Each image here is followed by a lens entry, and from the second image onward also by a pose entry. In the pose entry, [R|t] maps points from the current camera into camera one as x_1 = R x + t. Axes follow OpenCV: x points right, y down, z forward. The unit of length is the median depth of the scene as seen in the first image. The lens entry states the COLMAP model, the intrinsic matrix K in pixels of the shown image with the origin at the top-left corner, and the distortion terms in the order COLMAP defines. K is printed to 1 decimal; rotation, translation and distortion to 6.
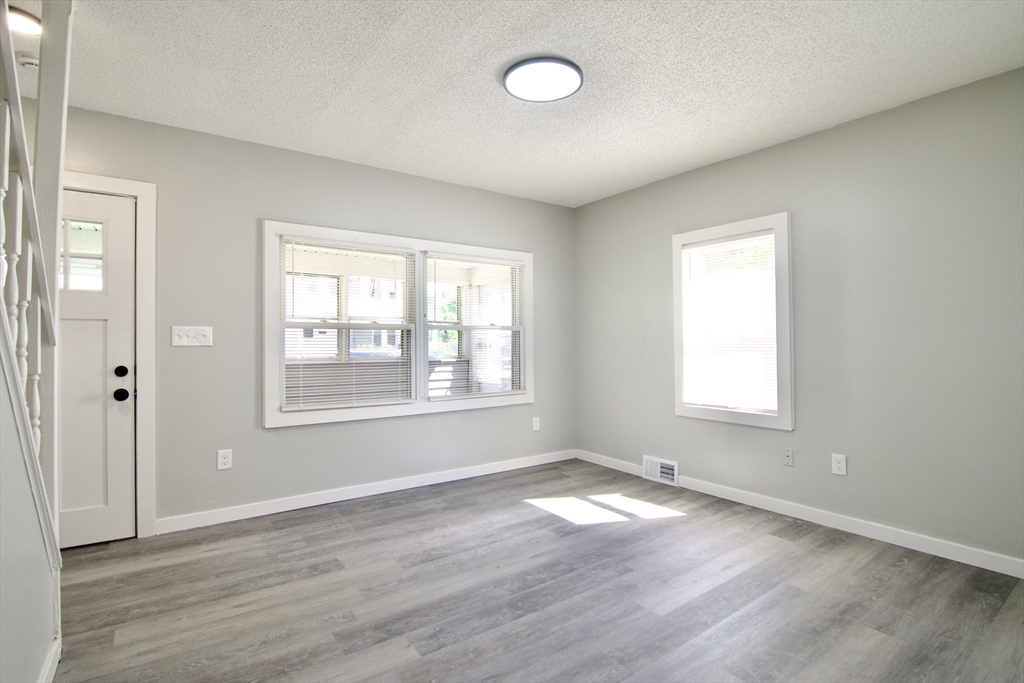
lens RADIAL K [[515.3, 0, 501.8], [0, 515.3, 338.5], [0, 0, 1]] dist [-0.008513, -0.009037]
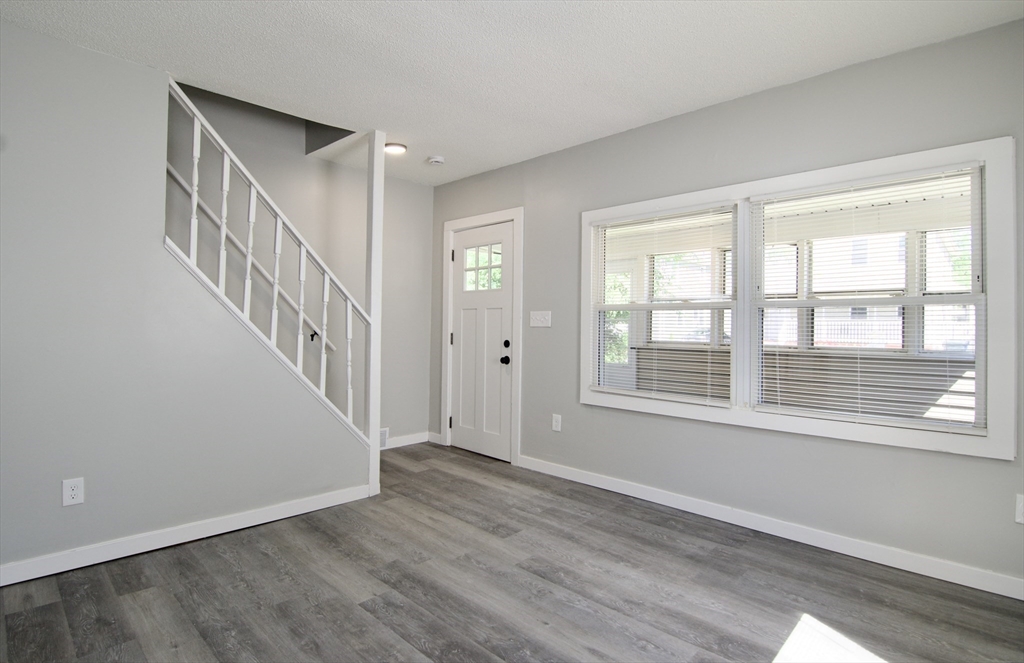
lens RADIAL K [[505.1, 0, 496.1], [0, 505.1, 317.4], [0, 0, 1]] dist [-0.002015, -0.005296]
pose [[0.174941, -0.010933, -0.984518, 0.629371], [-0.002771, 0.999929, -0.011596, 0.006650], [0.984575, 0.004756, 0.174898, 0.707849]]
